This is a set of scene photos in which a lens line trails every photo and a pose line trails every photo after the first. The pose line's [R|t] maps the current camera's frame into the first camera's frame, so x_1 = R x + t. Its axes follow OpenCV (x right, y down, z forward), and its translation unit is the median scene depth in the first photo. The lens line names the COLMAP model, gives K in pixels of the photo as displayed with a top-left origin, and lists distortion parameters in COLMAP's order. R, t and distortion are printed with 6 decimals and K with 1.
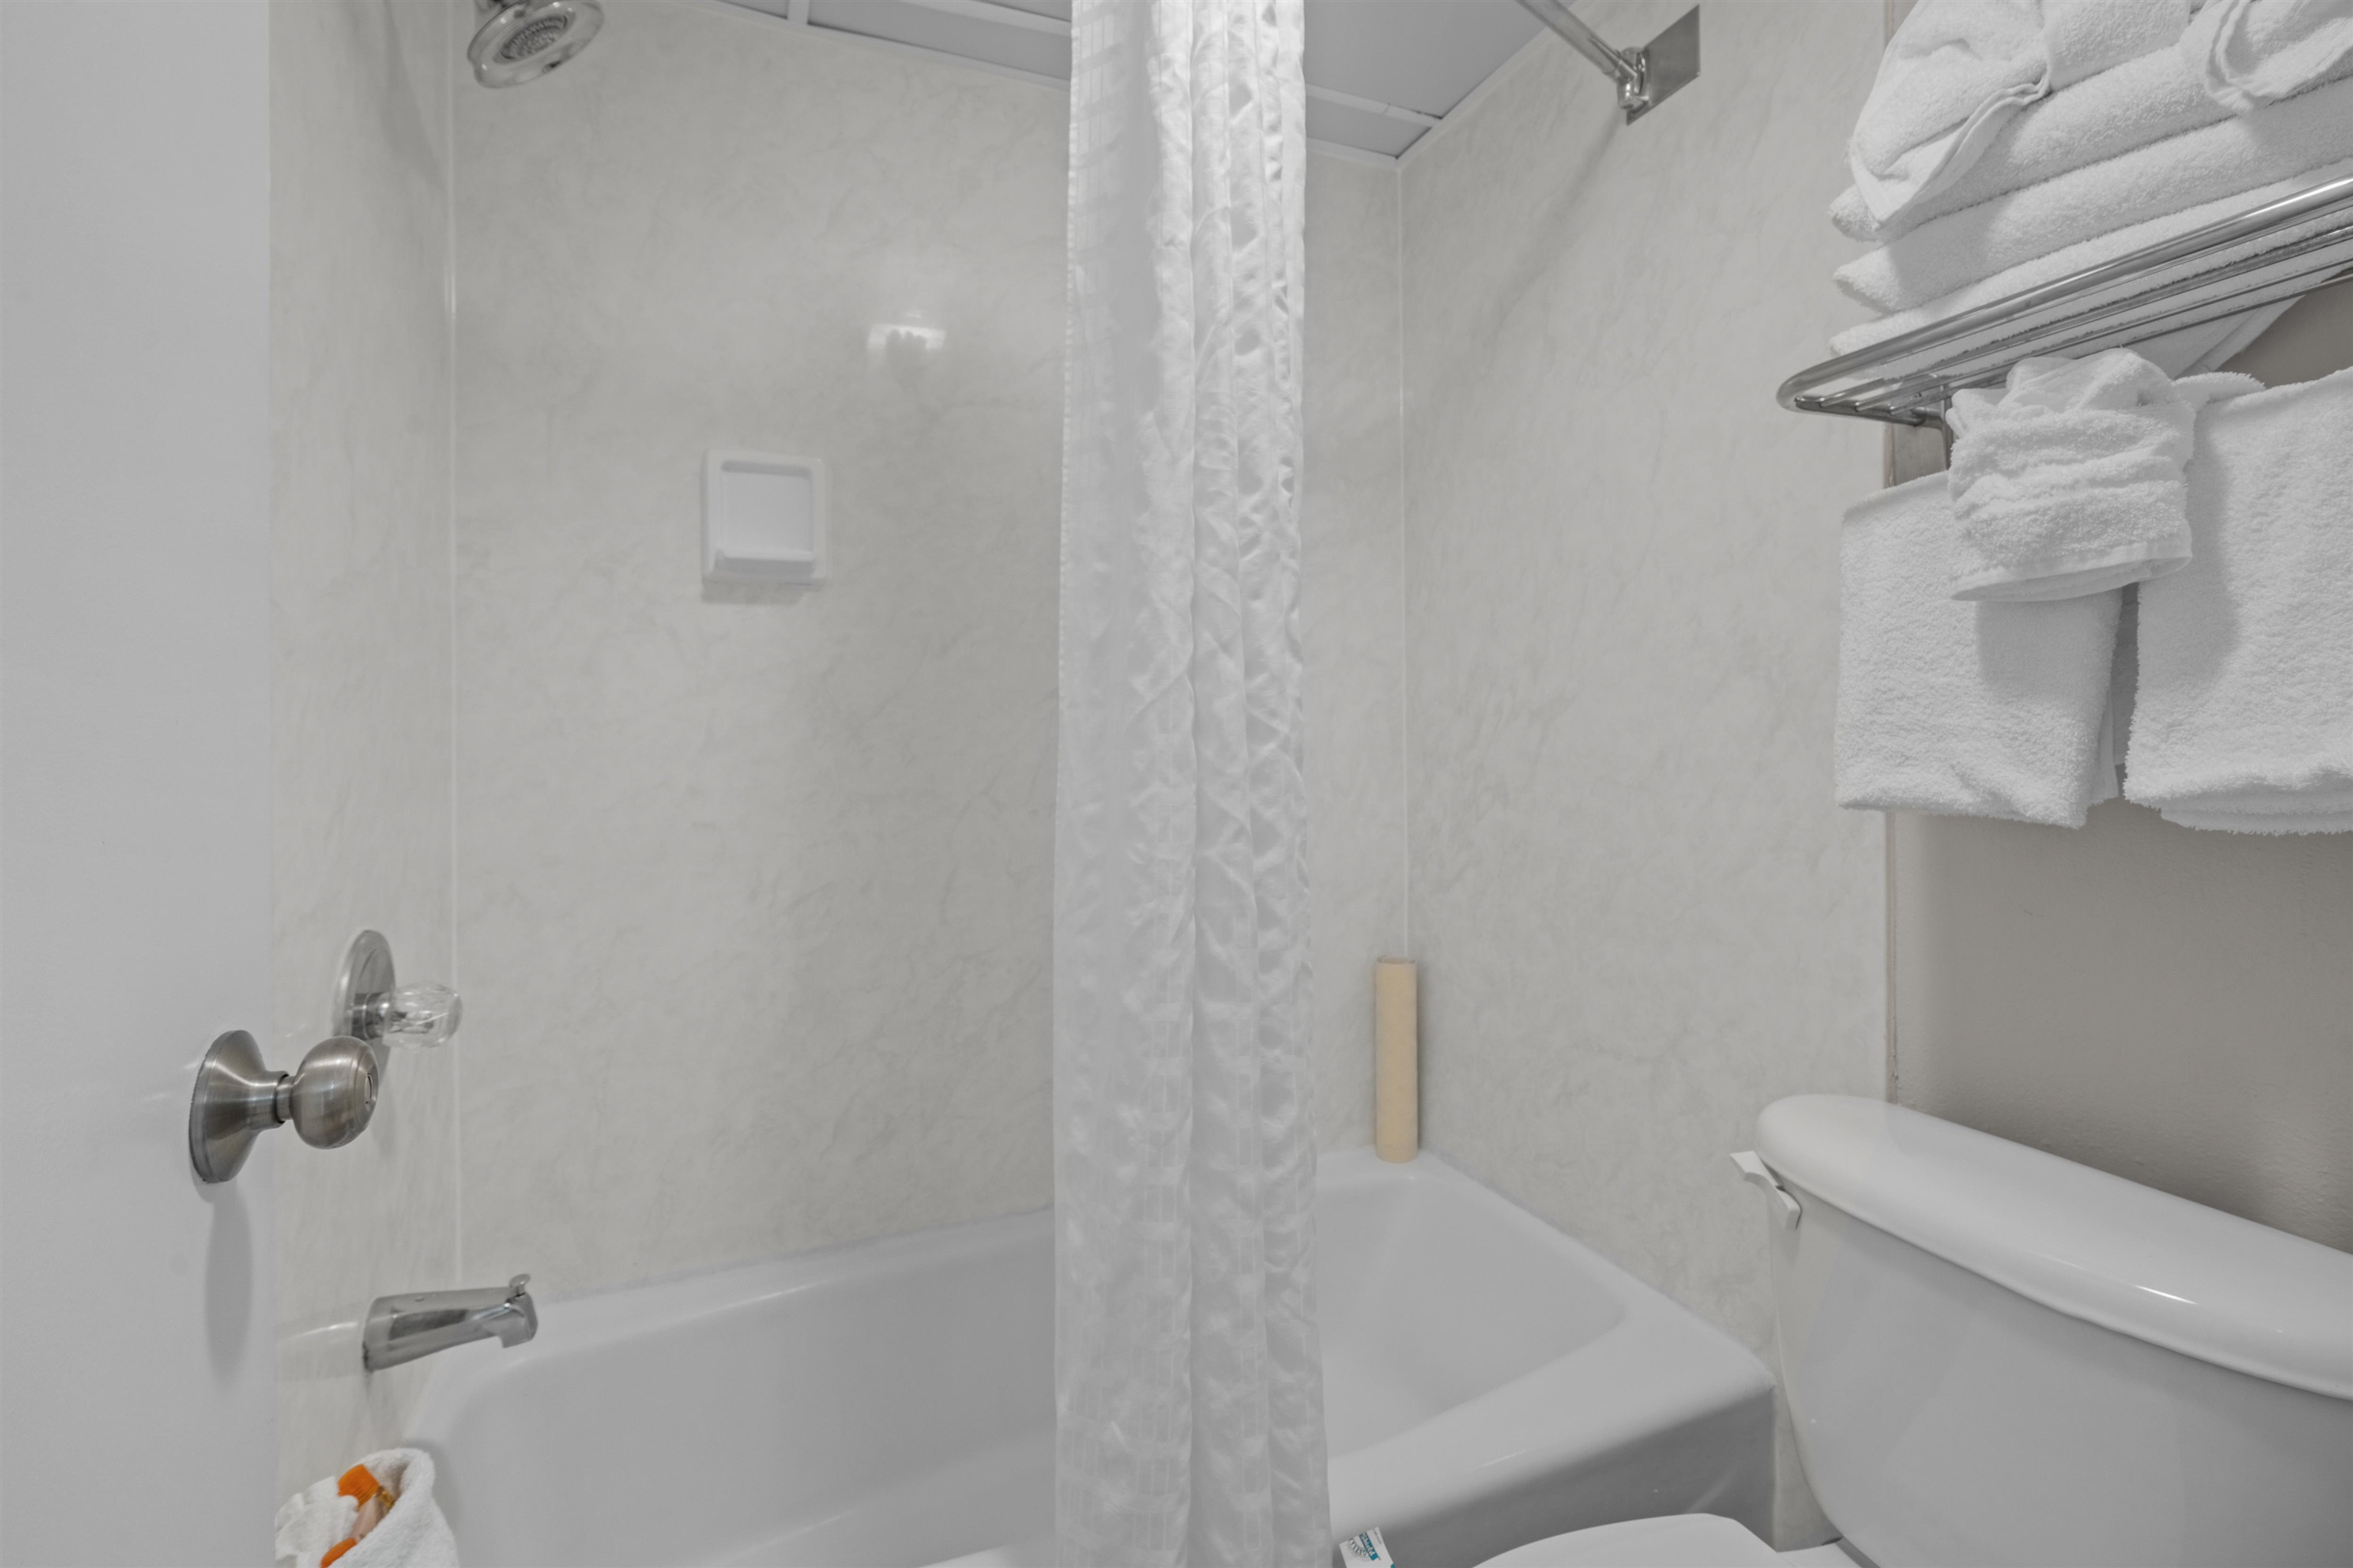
lens RADIAL K [[1046.6, 0, 1172.2], [0, 1046.6, 727.4], [0, 0, 1]] dist [-0.002150, 0.000019]
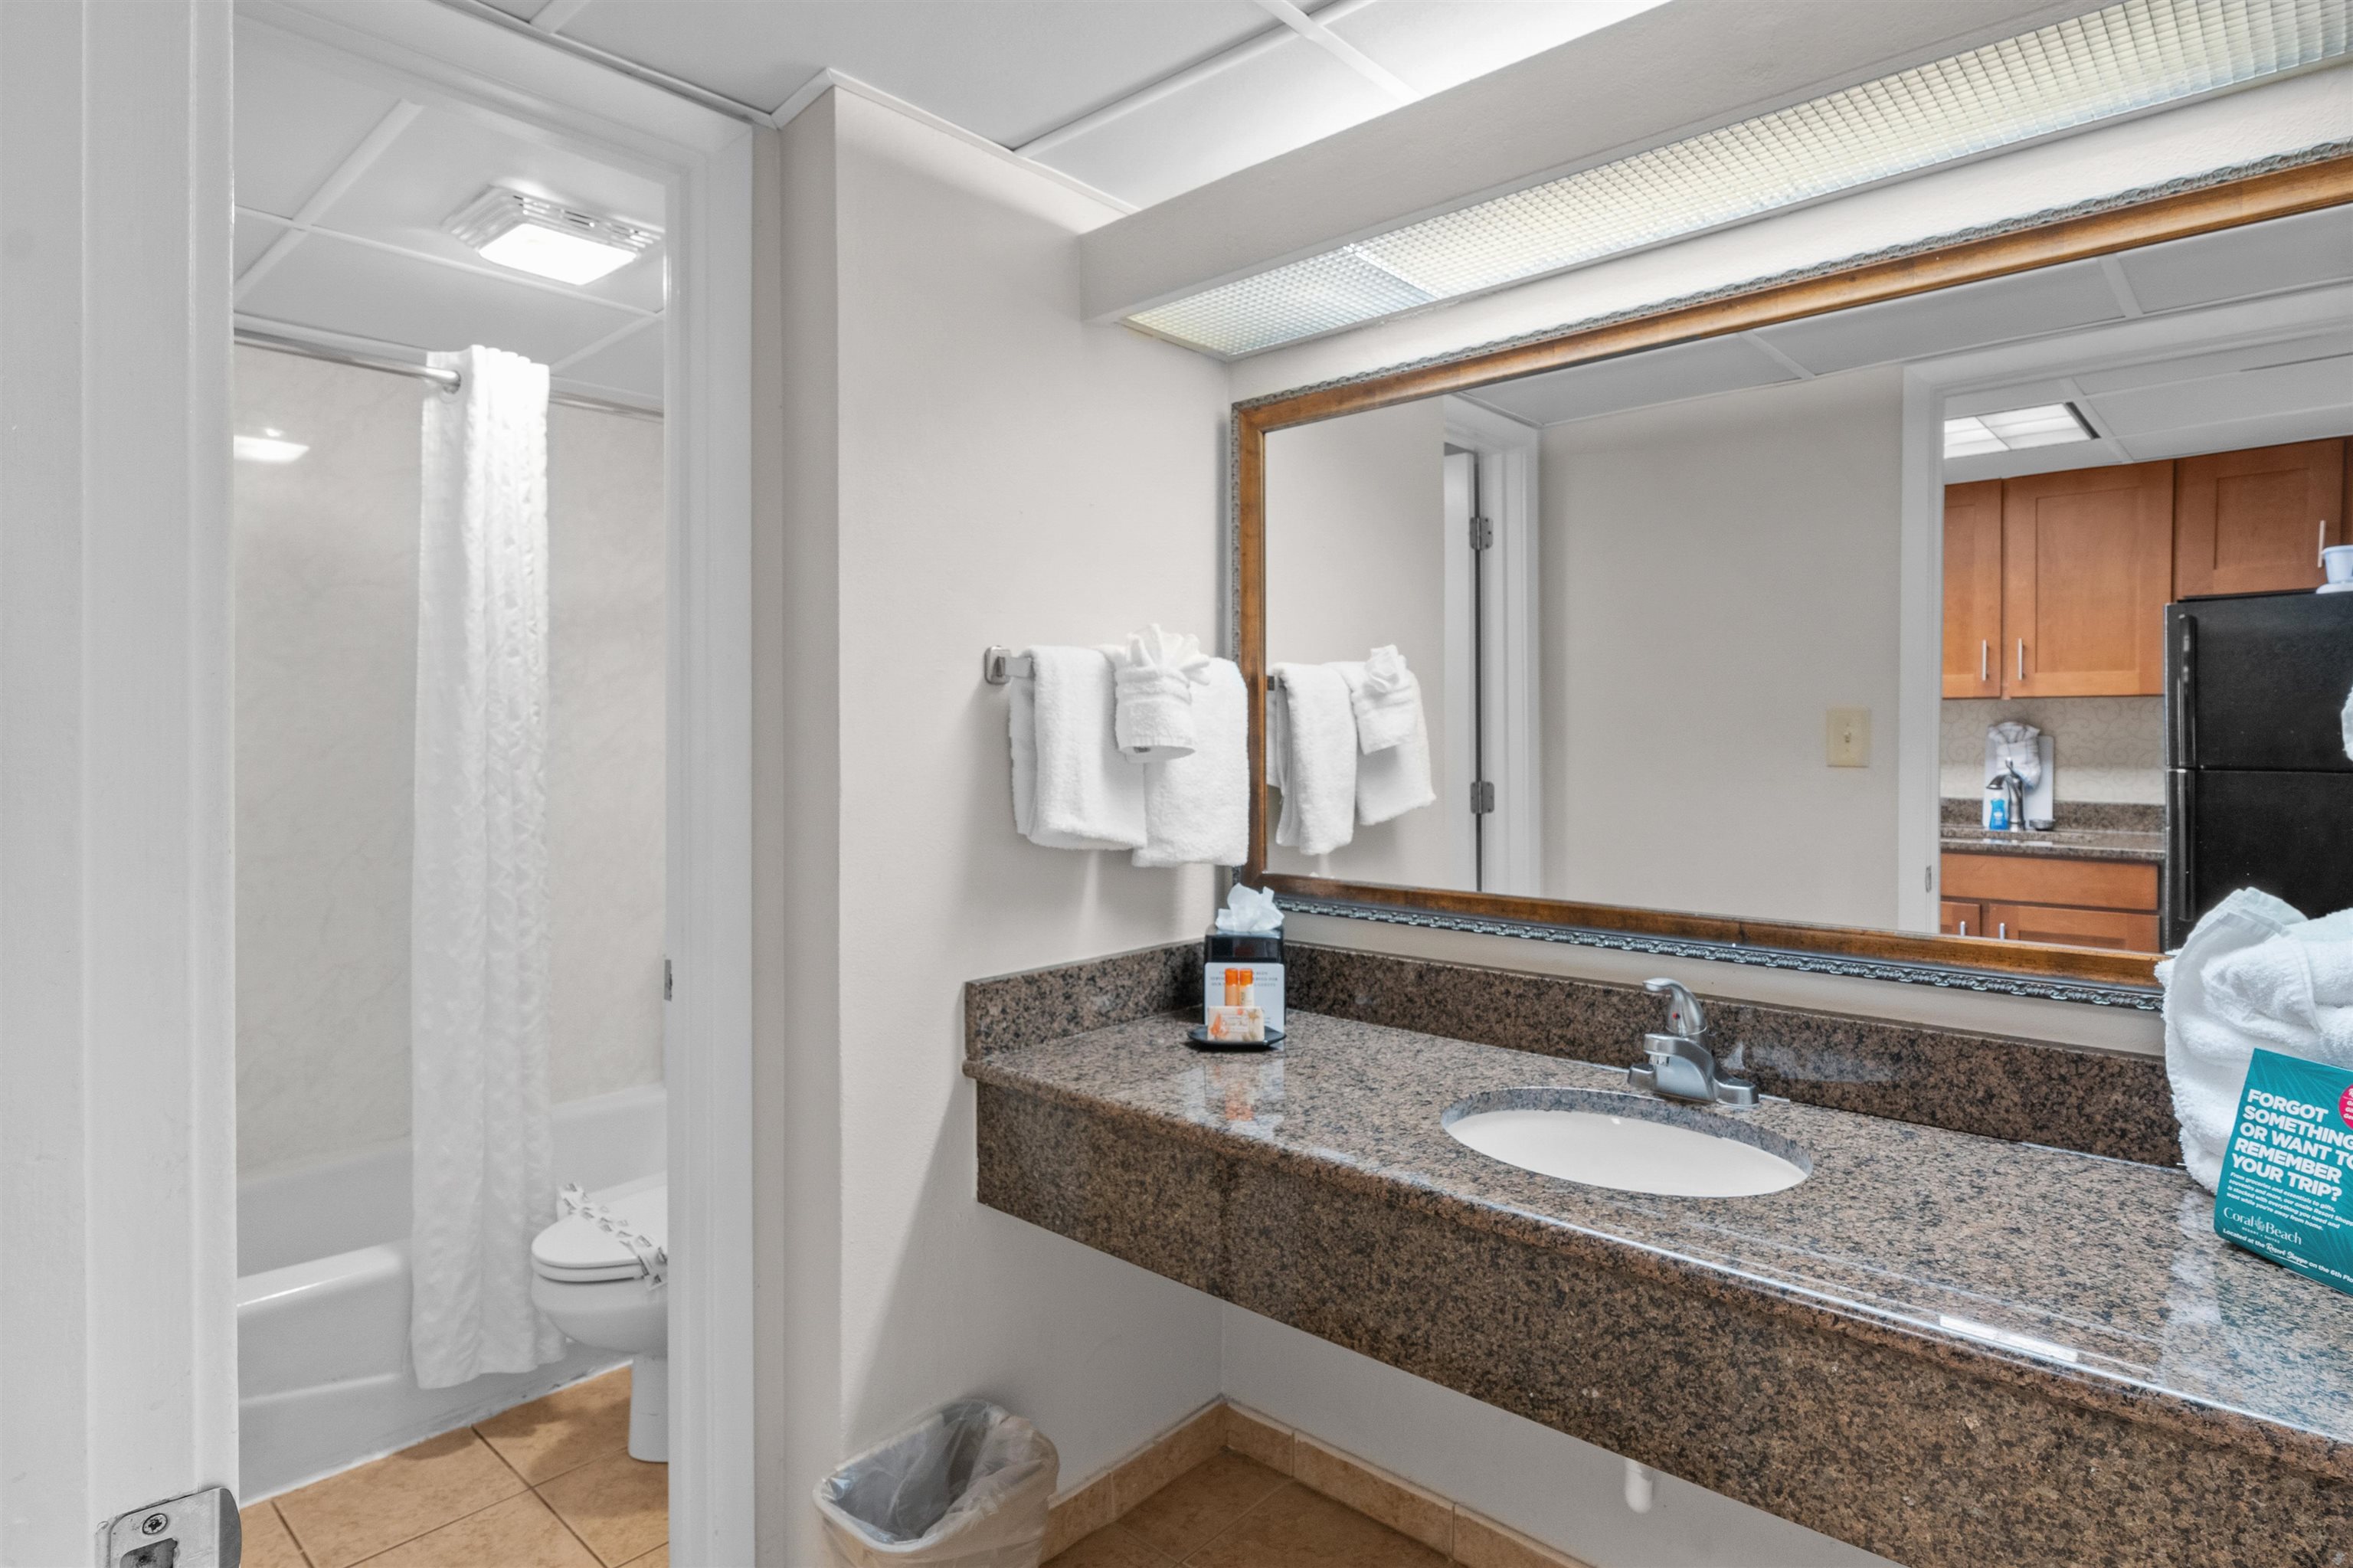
lens RADIAL K [[1254.5, 0, 1141.3], [0, 1254.5, 772.8], [0, 0, 1]] dist [0.001290, -0.000146]
pose [[0.915003, 0.002712, 0.403439, 0.217461], [-0.013038, 0.999654, 0.022850, -0.194281], [-0.403237, -0.026168, 0.914721, -1.964303]]
